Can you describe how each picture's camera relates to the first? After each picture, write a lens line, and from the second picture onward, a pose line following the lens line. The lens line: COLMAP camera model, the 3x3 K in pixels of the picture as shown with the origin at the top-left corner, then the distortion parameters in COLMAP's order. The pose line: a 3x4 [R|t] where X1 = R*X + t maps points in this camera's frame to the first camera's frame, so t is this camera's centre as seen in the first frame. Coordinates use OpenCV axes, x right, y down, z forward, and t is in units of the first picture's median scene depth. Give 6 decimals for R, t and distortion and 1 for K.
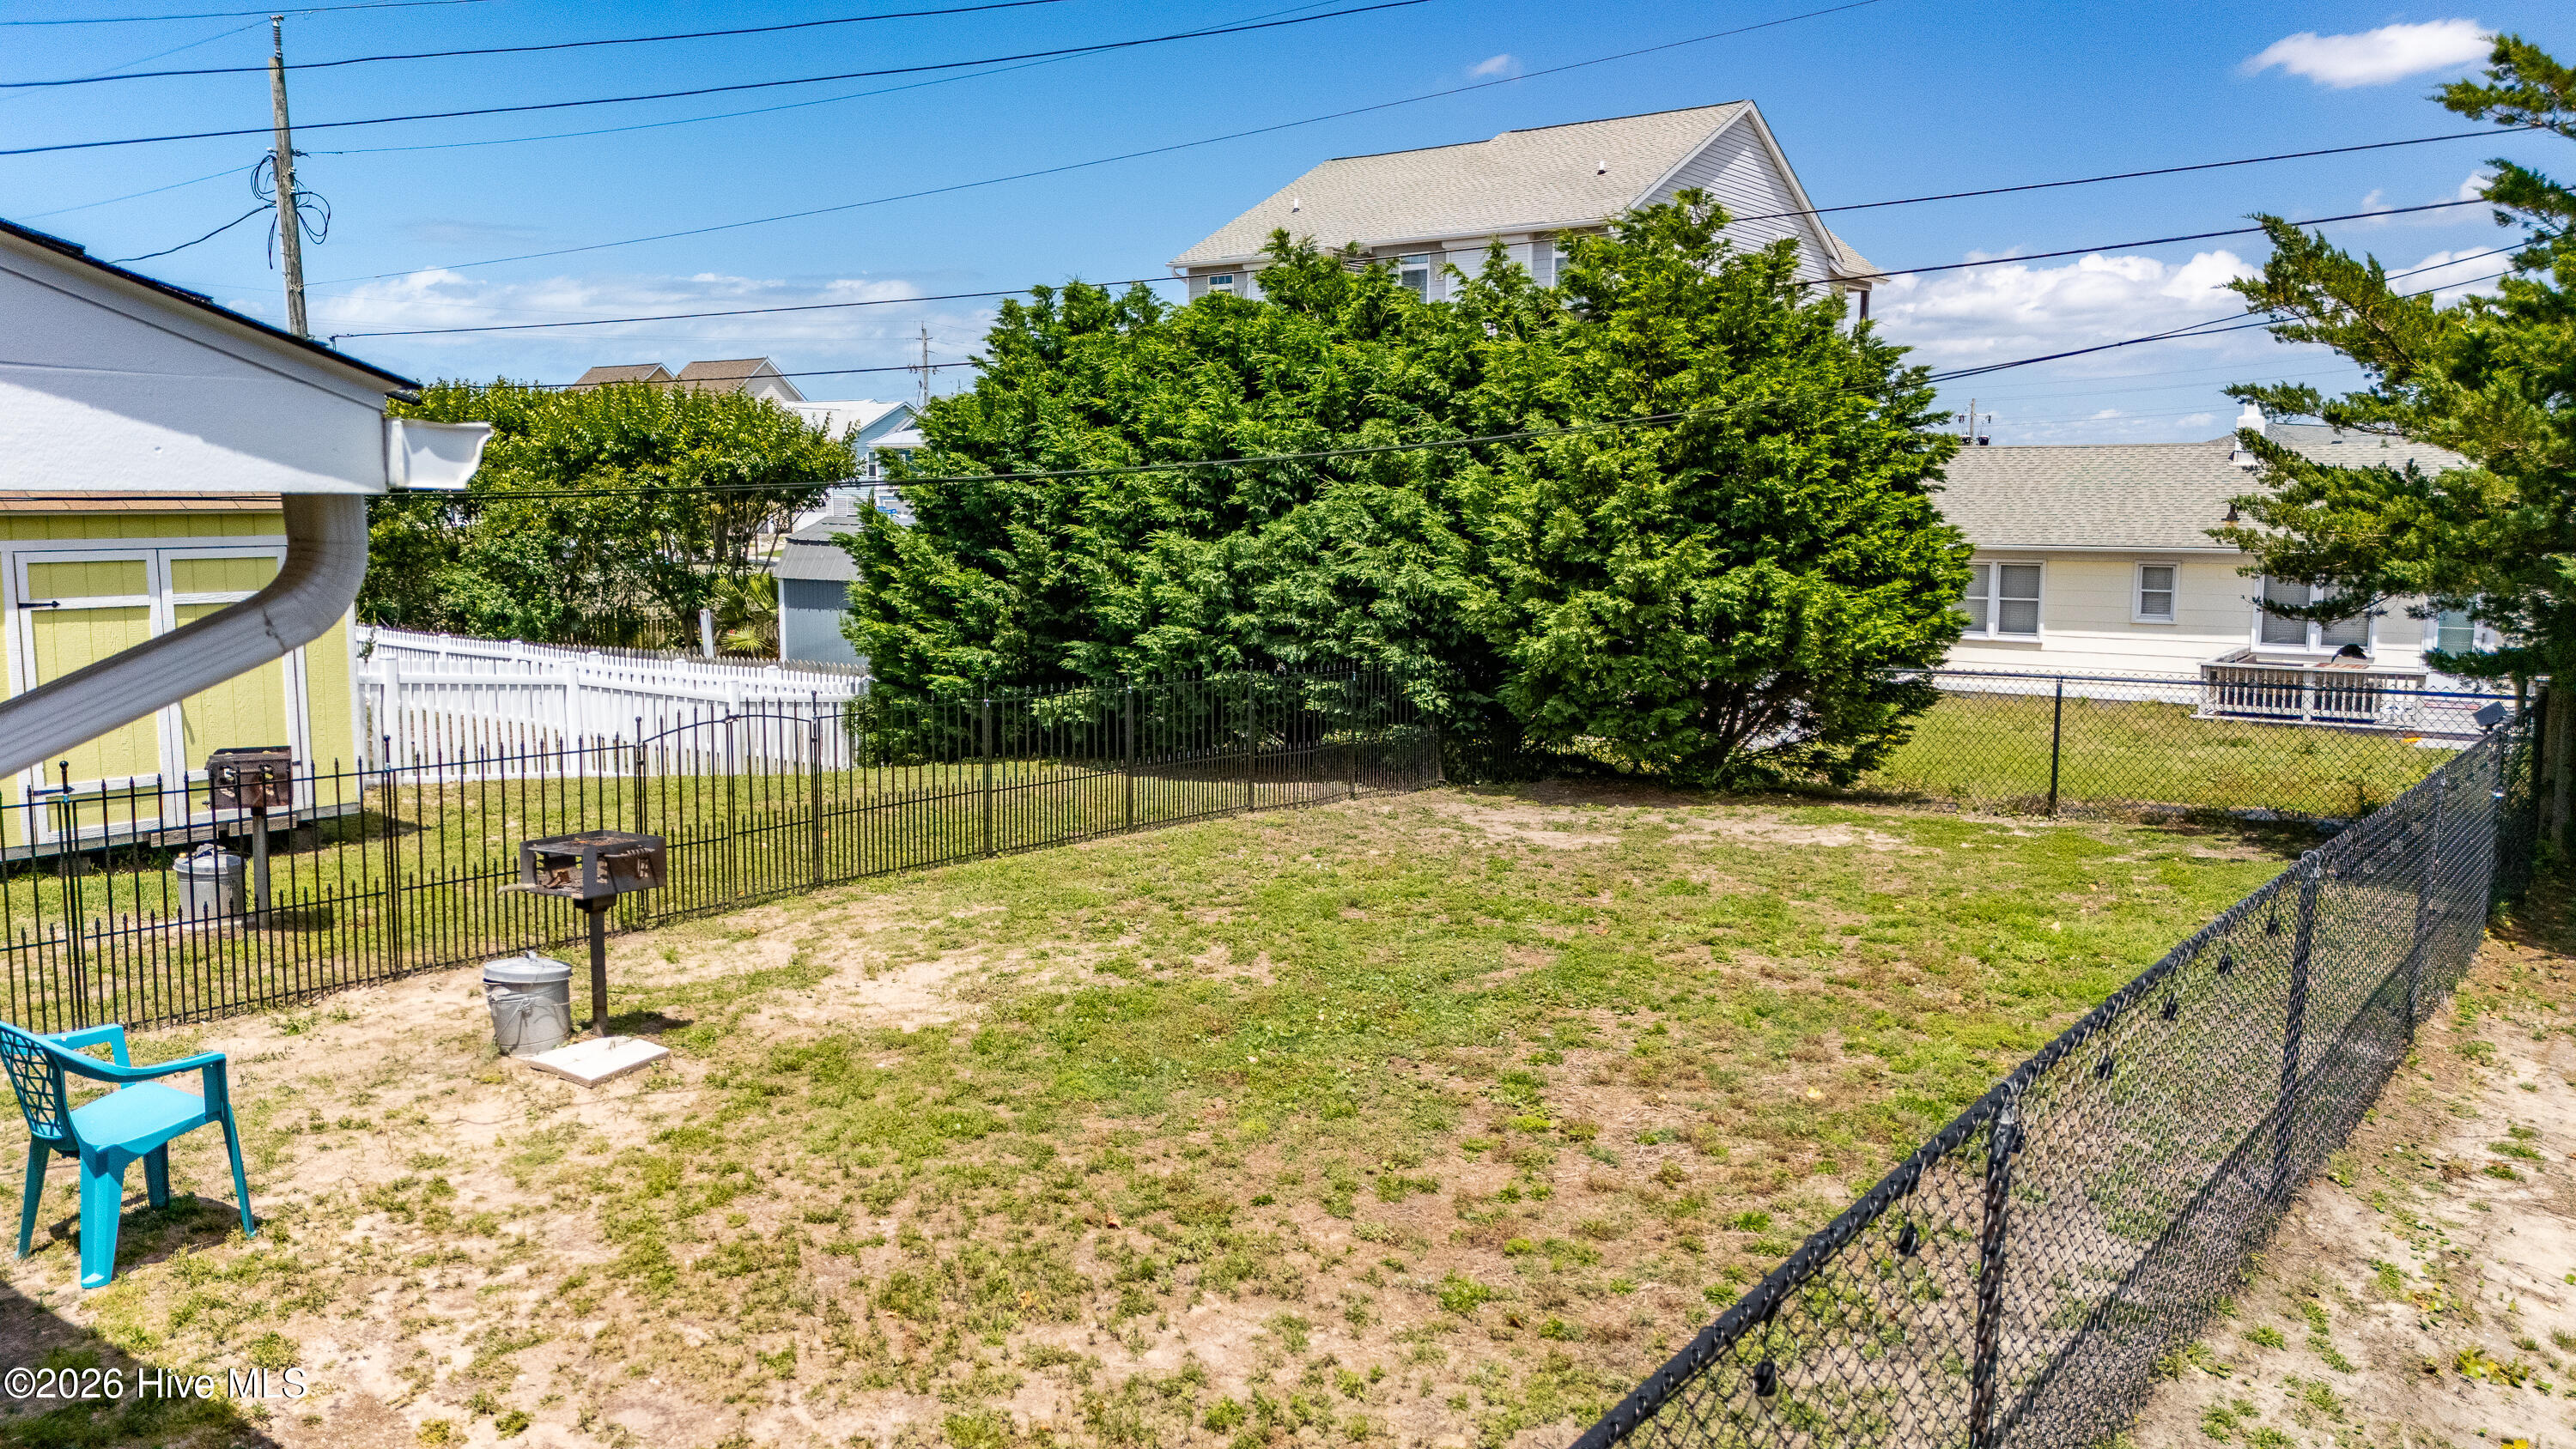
lens RADIAL K [[1884.1, 0, 1300.1], [0, 1884.1, 707.6], [0, 0, 1]] dist [0.081159, -0.077787]
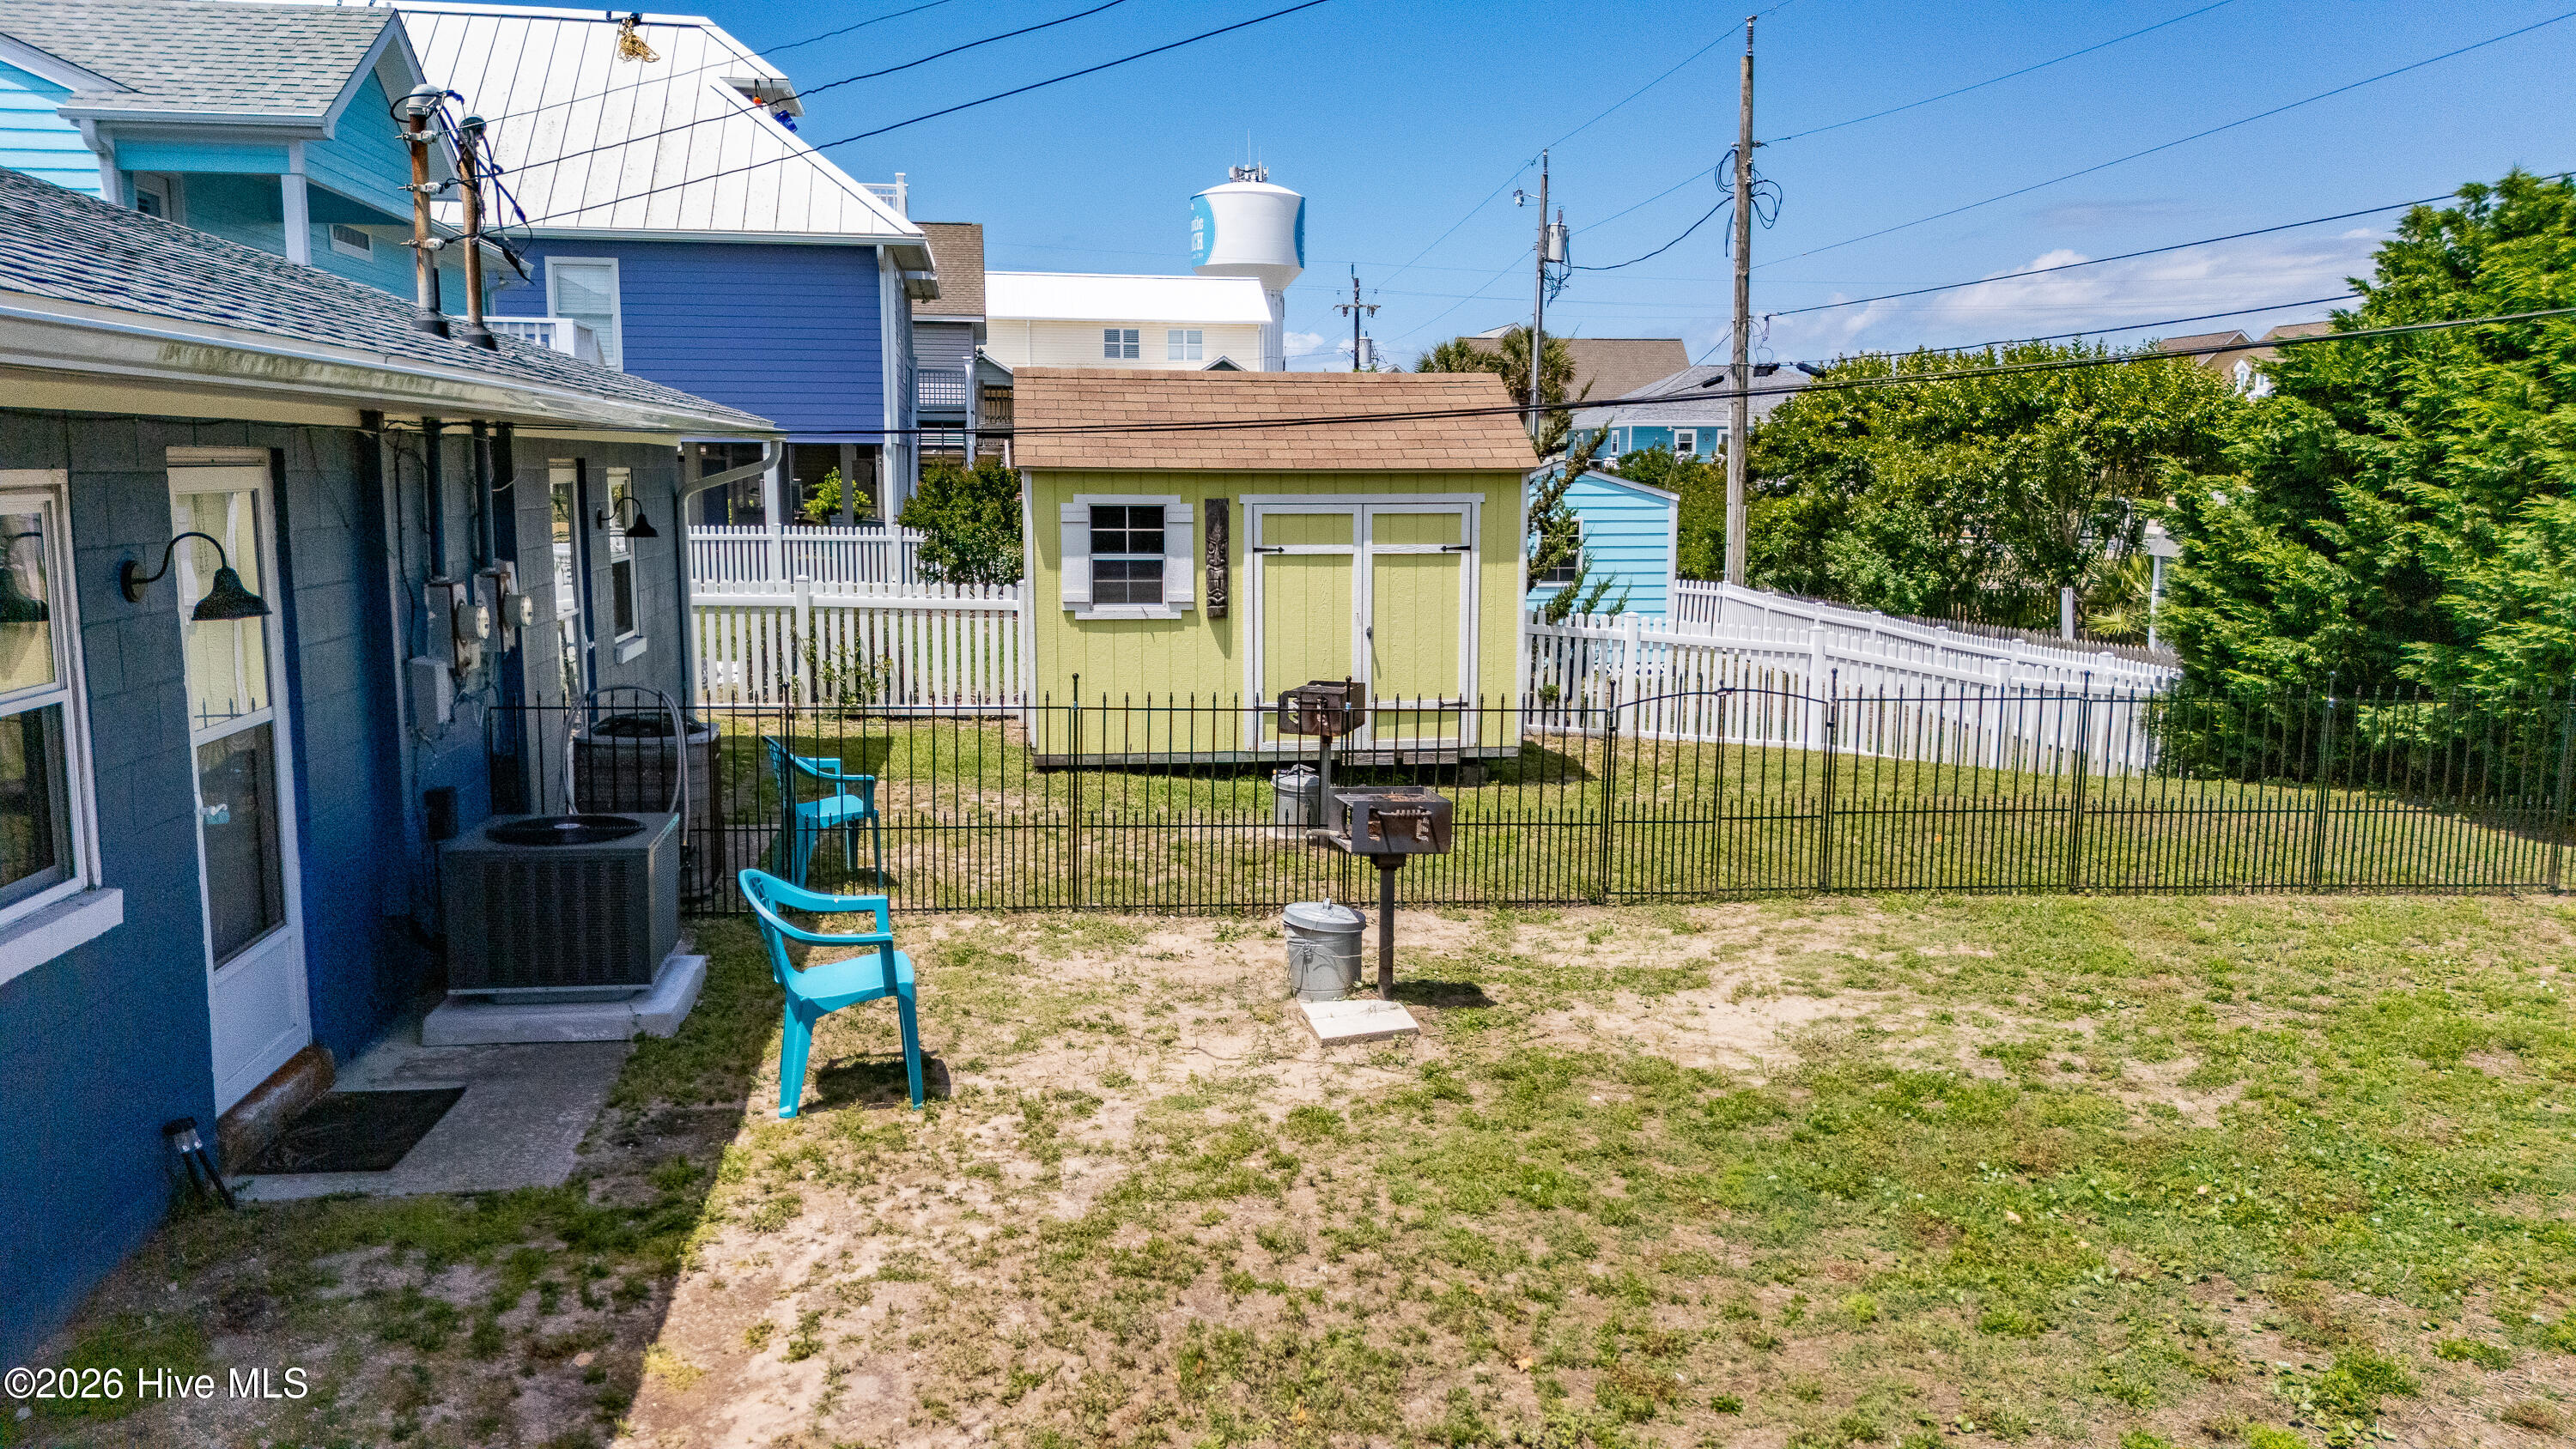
lens RADIAL K [[1884.1, 0, 1285.0], [0, 1884.1, 721.1], [0, 0, 1]] dist [0.081159, -0.077787]
pose [[0.702163, 0.092958, -0.705922, 0.264630], [-0.080752, 0.995441, 0.050760, -0.012380], [0.707422, 0.021362, 0.706469, 0.291107]]
